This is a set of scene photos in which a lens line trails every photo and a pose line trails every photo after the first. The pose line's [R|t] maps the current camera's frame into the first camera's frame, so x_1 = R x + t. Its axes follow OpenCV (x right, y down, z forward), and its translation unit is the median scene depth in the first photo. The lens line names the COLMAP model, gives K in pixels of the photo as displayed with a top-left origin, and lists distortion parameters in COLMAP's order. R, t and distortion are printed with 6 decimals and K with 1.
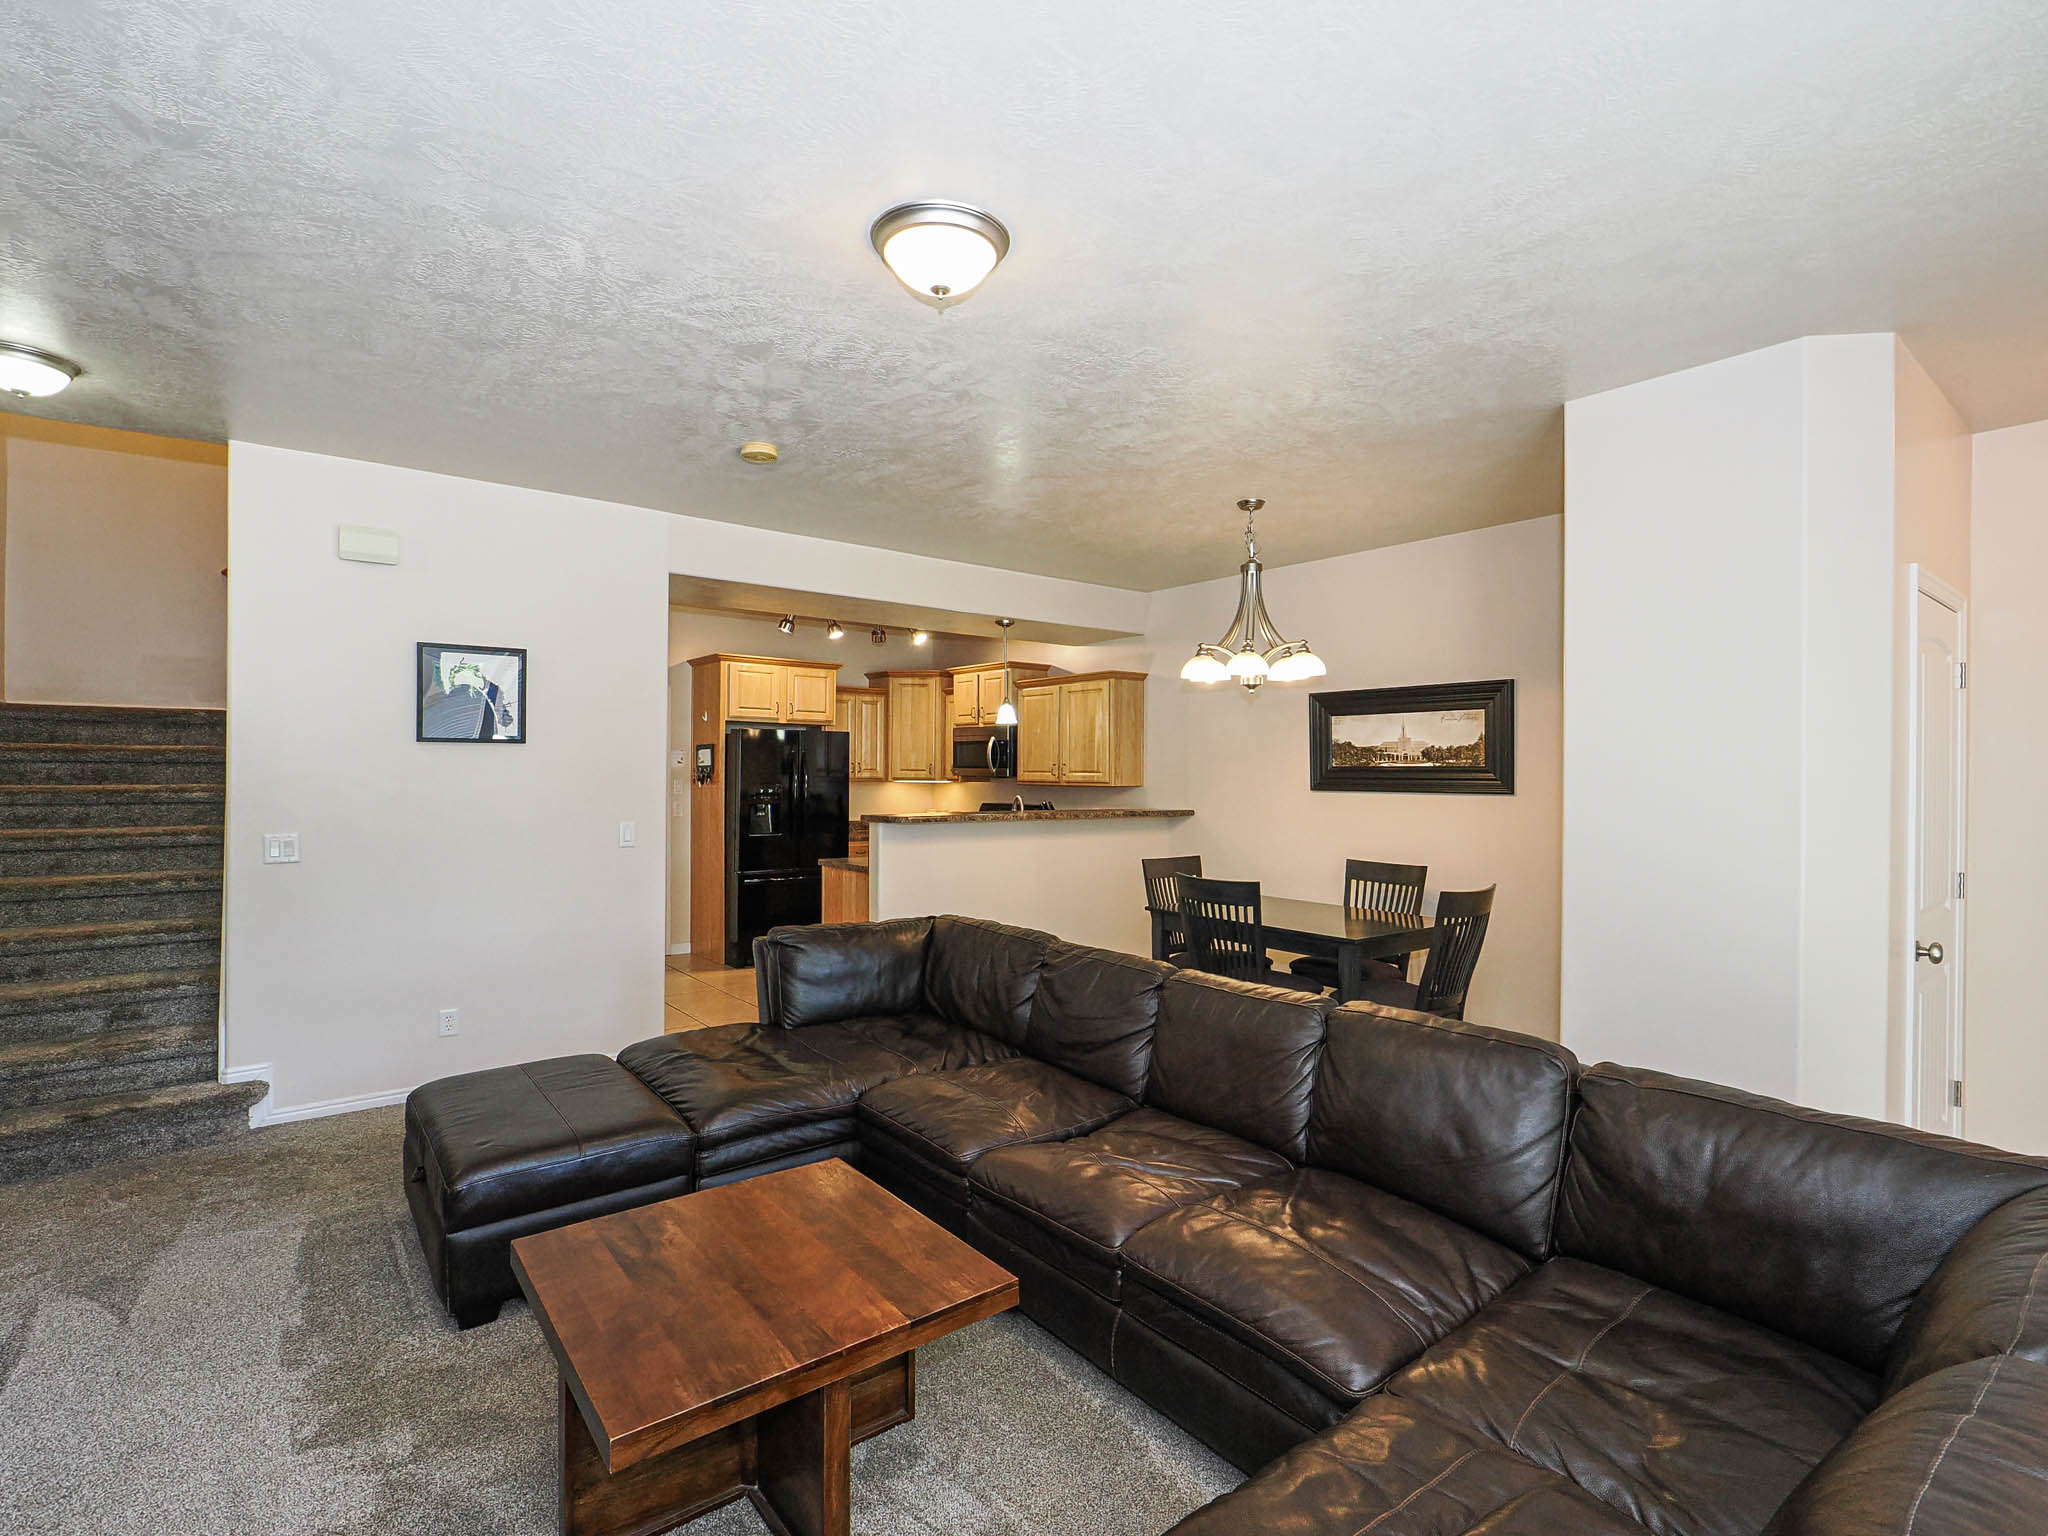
lens RADIAL K [[978.0, 0, 1012.1], [0, 978.0, 785.2], [0, 0, 1]] dist [-0.005204, 0.000489]
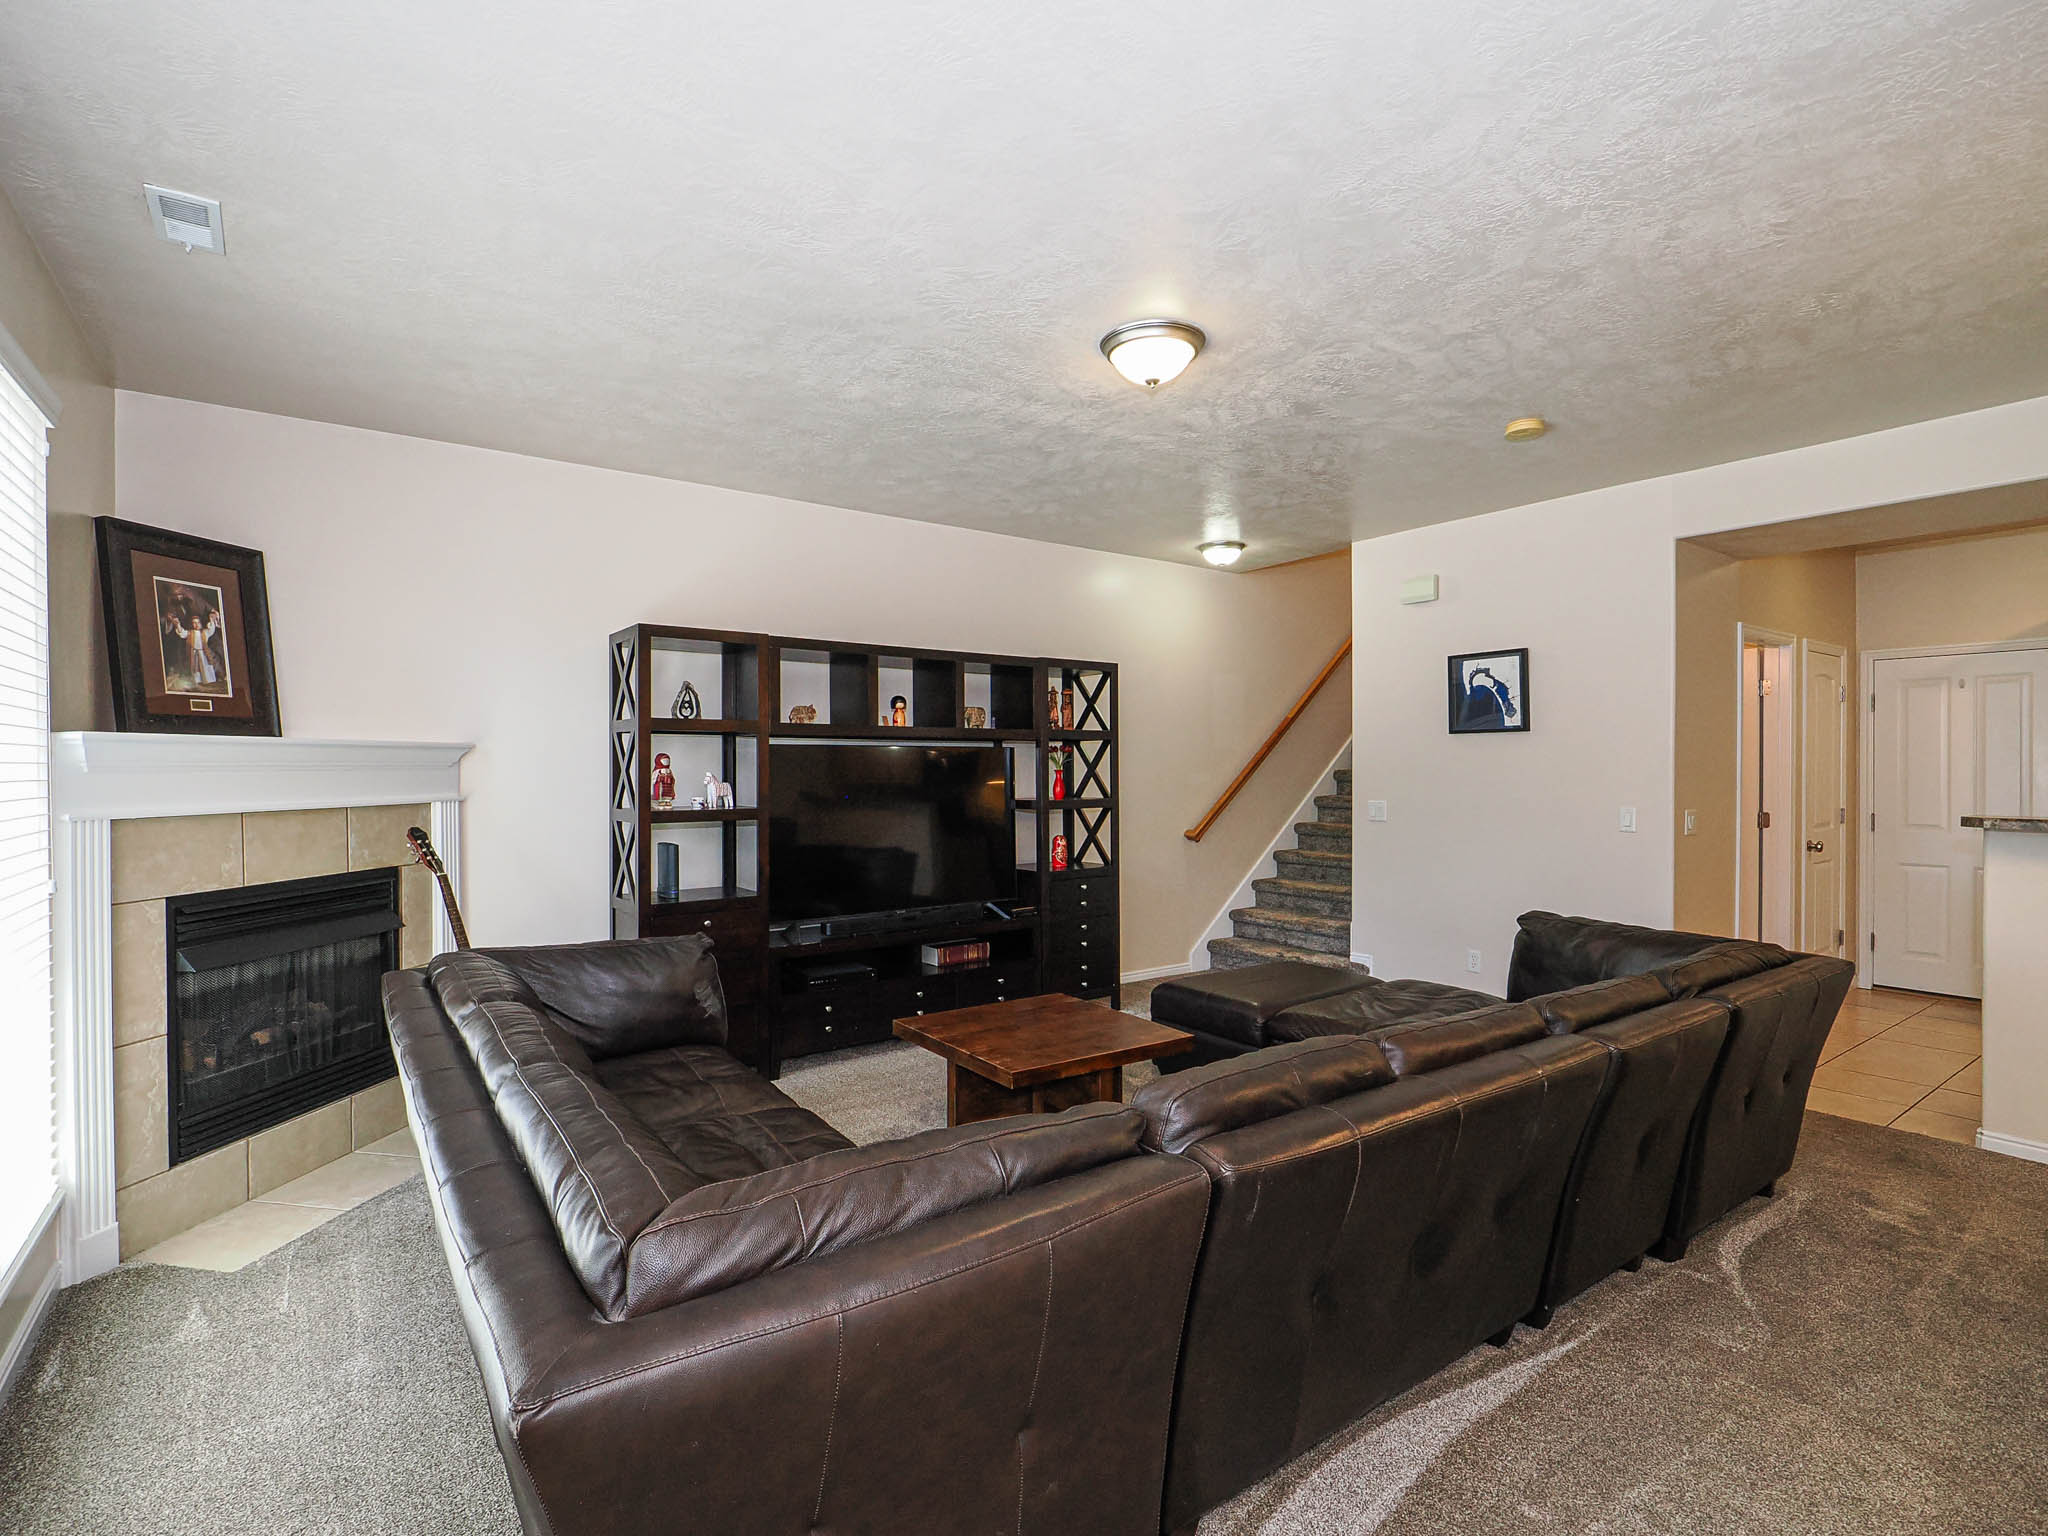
lens RADIAL K [[978.0, 0, 1017.6], [0, 978.0, 772.3], [0, 0, 1]] dist [-0.005204, 0.000489]
pose [[-0.038462, -0.008459, -0.999224, 0.697364], [-0.013400, 0.999879, -0.007948, 0.023574], [0.999170, 0.013084, -0.038570, 0.481163]]
